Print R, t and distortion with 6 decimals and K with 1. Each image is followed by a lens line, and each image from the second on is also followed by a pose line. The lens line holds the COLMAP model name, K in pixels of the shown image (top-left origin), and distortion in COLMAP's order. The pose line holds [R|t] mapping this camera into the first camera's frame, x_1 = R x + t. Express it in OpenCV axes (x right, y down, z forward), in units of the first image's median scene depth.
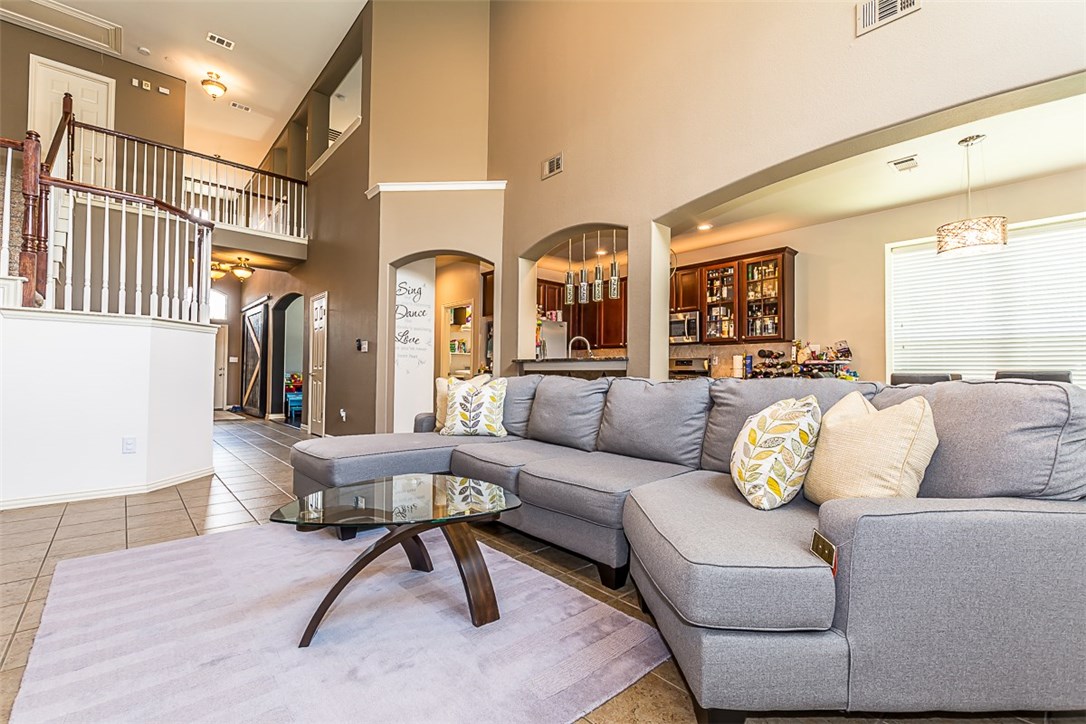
lens RADIAL K [[471.1, 0, 543.0], [0, 471.1, 362.0], [0, 0, 1]] dist [0.006481, -0.001120]
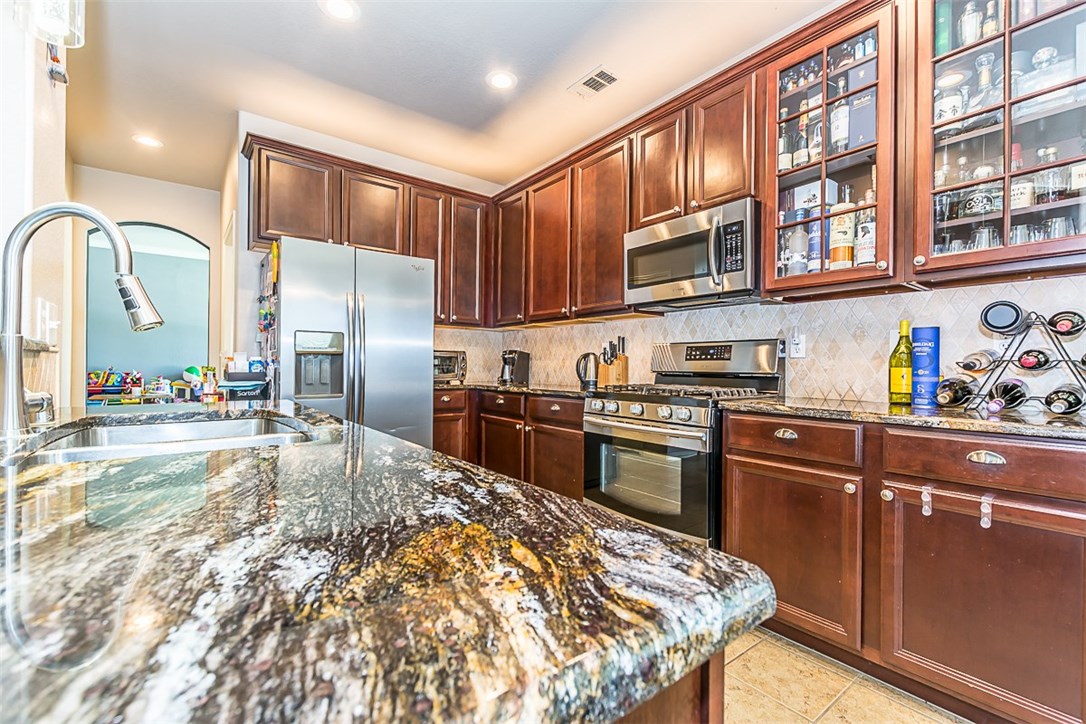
lens RADIAL K [[471.1, 0, 543.0], [0, 471.1, 362.0], [0, 0, 1]] dist [0.006481, -0.001120]
pose [[0.997896, -0.001730, -0.064806, 0.203270], [0.002805, 0.999860, 0.016498, 0.003321], [0.064769, -0.016645, 0.997761, 0.653130]]
